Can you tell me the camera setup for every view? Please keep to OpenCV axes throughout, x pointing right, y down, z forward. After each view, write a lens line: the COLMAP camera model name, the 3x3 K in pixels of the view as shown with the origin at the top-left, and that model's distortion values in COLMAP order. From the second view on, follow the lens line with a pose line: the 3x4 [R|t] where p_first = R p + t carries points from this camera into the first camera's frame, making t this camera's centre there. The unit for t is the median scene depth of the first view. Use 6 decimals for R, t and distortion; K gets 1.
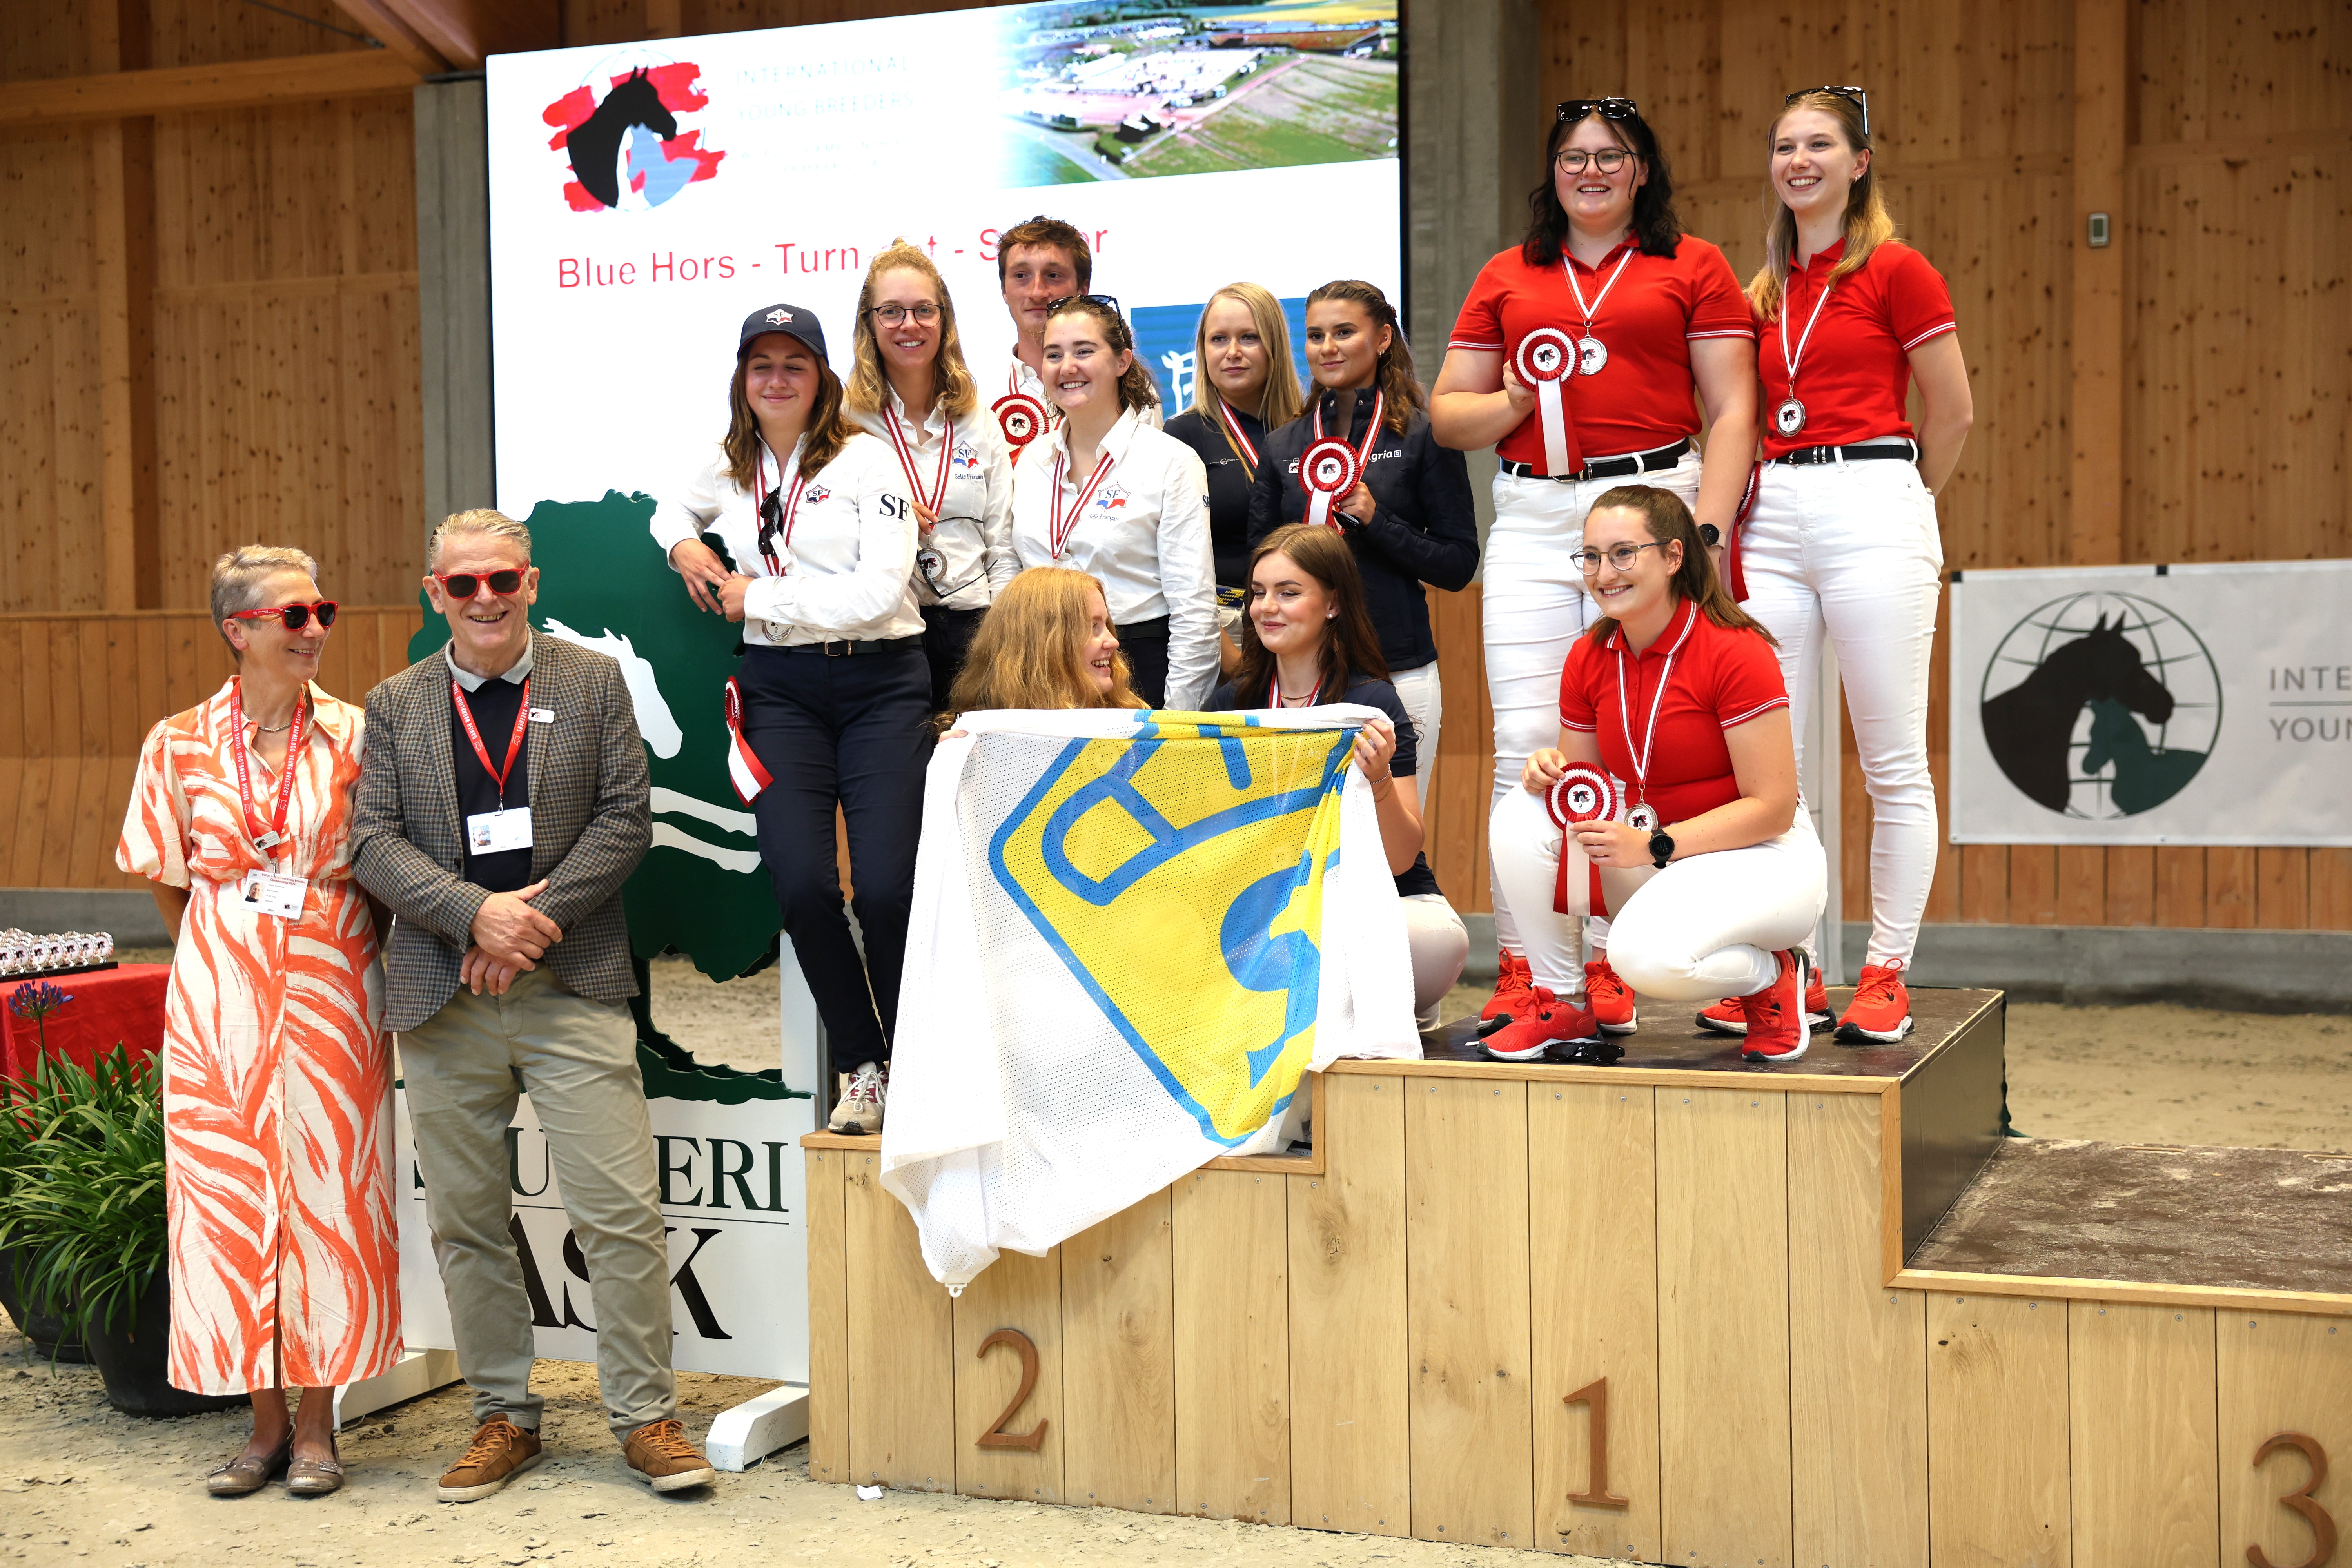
lens RADIAL K [[3340.9, 0, 1113.4], [0, 3340.9, 773.9], [0, 0, 1]] dist [0.115139, 0.028337]
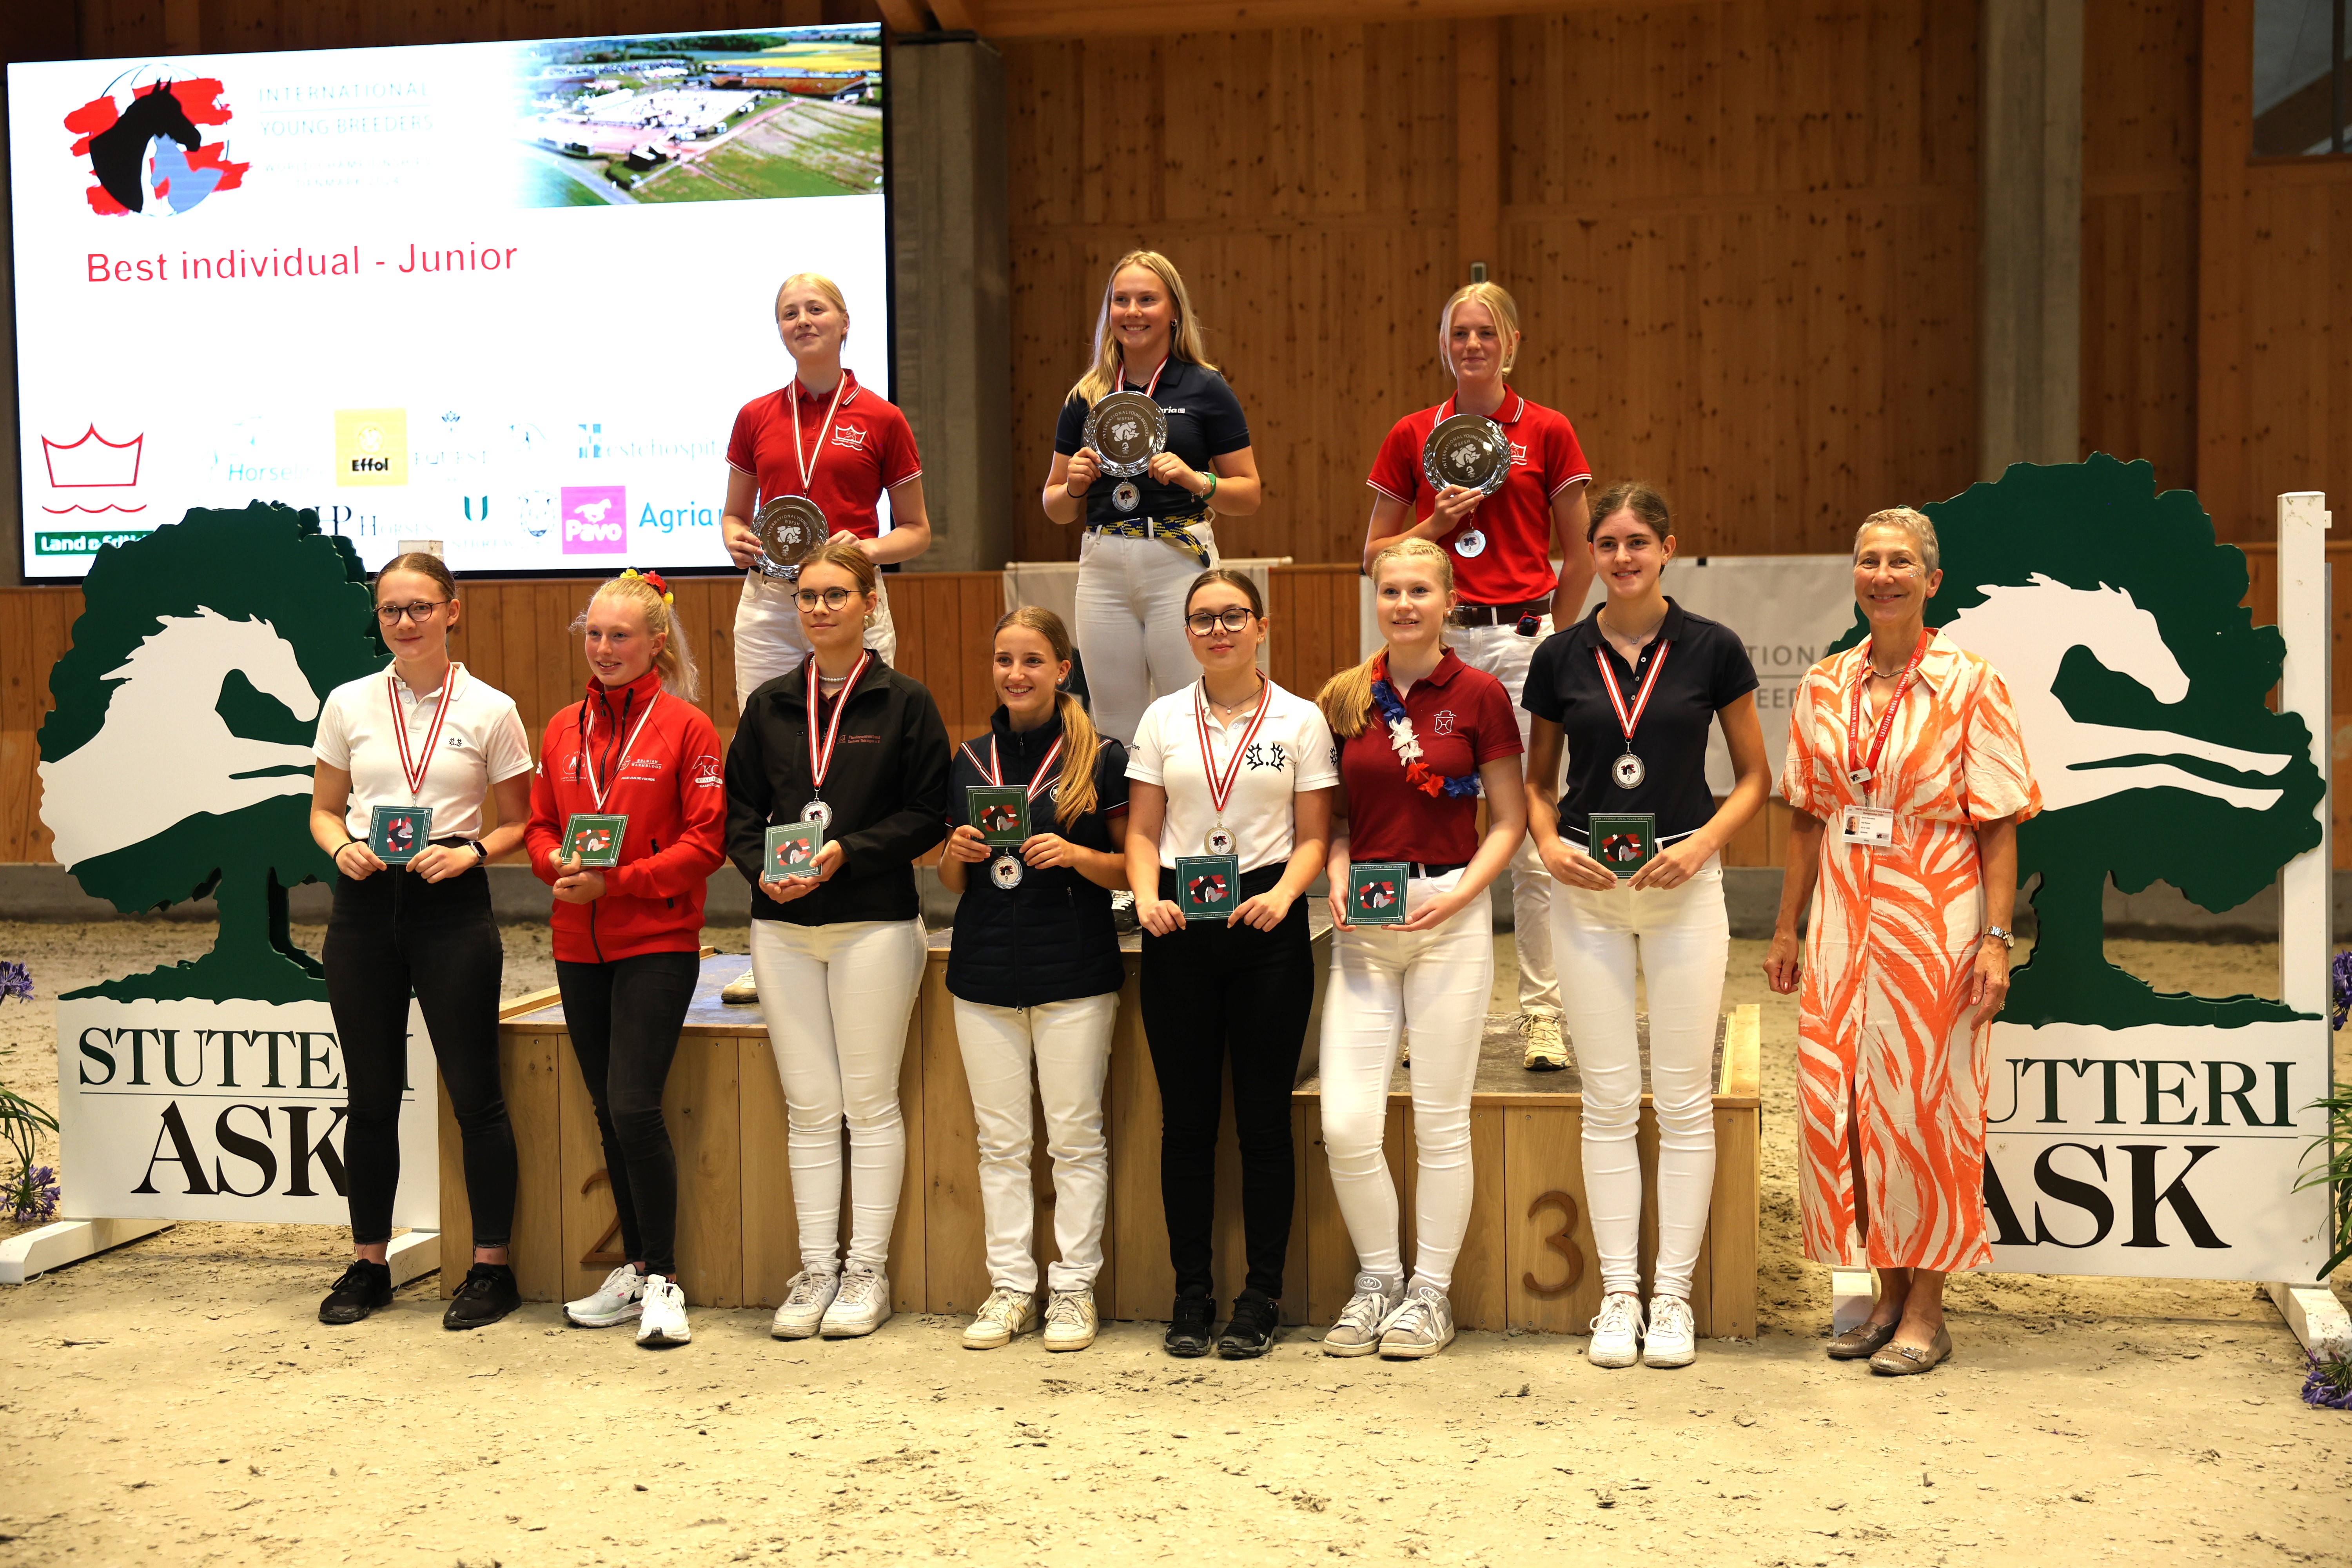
lens RADIAL K [[3458.5, 0, 1190.8], [0, 3458.5, 778.6], [0, 0, 1]] dist [0.148953, -0.056812]
pose [[0.983738, -0.007861, 0.179436, -0.025169], [0.006919, 0.999959, 0.005873, 0.006181], [-0.179475, -0.004536, 0.983752, -0.169289]]
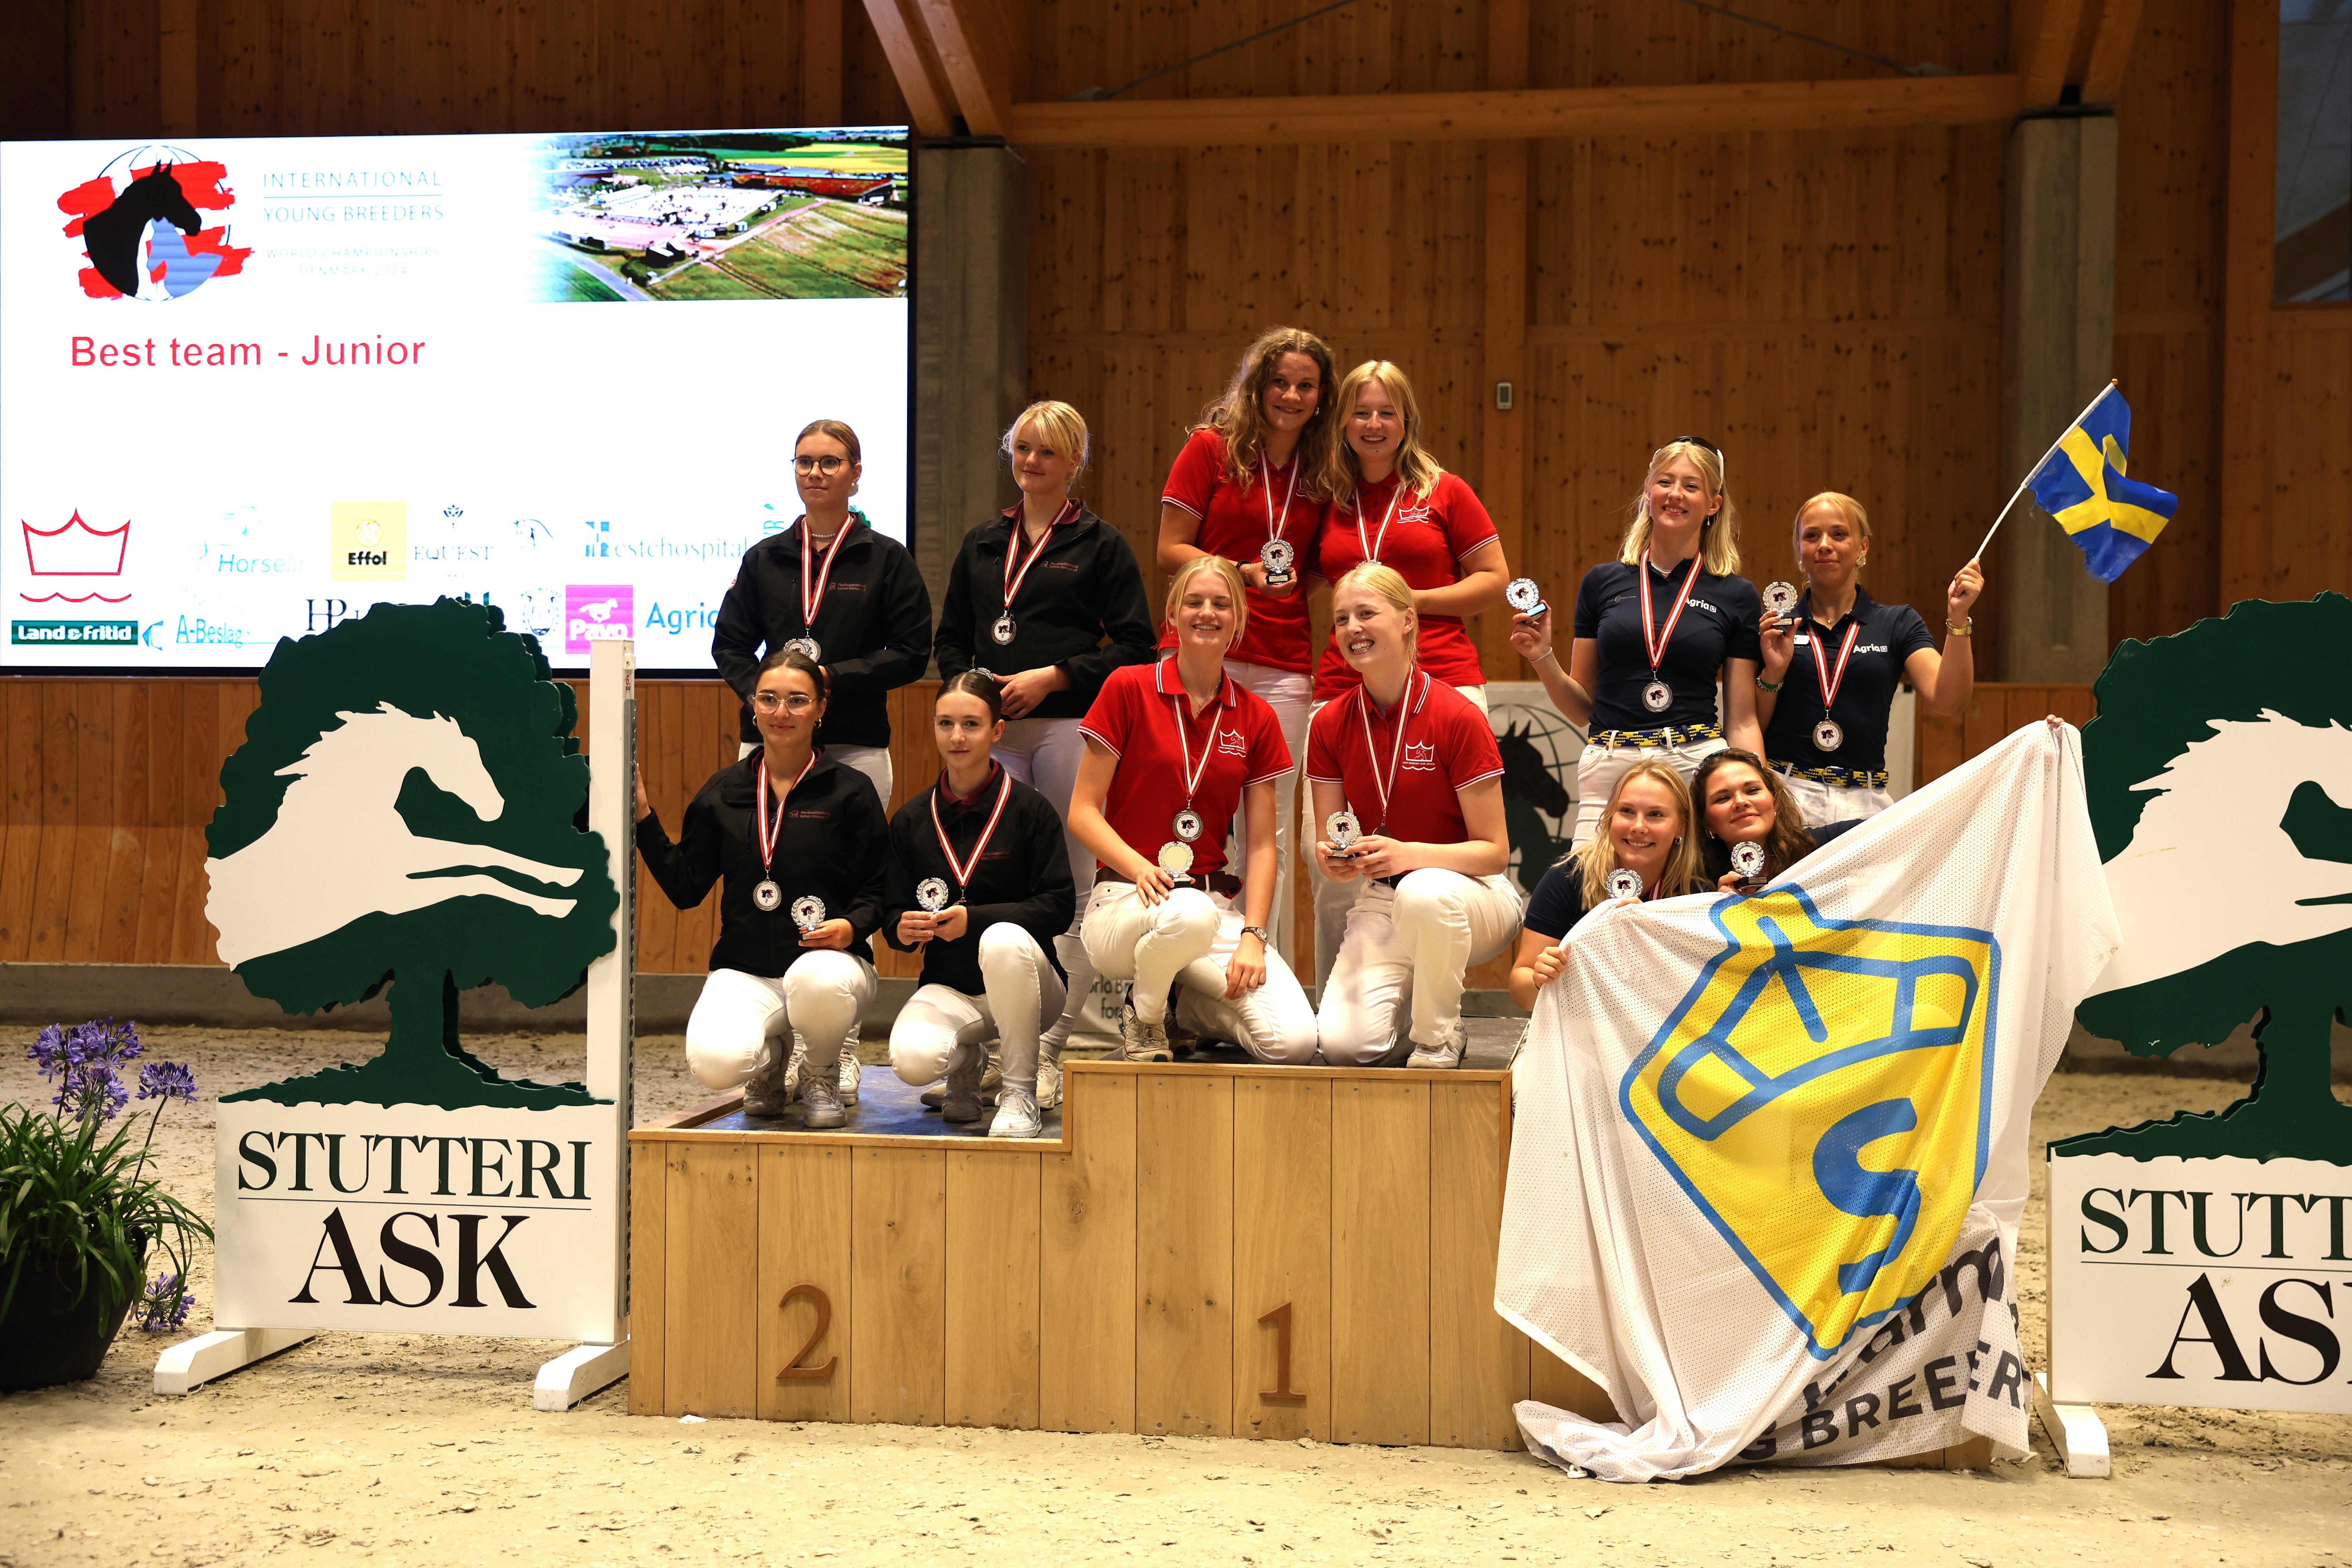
lens RADIAL K [[3549.9, 0, 1167.6], [0, 3549.9, 766.1], [0, 0, 1]] dist [0.142821, 0.064037]
pose [[0.970998, 0.018989, 0.238333, -0.112976], [-0.012040, 0.999460, -0.030579, 0.006595], [-0.238785, 0.026822, 0.970702, -0.164718]]
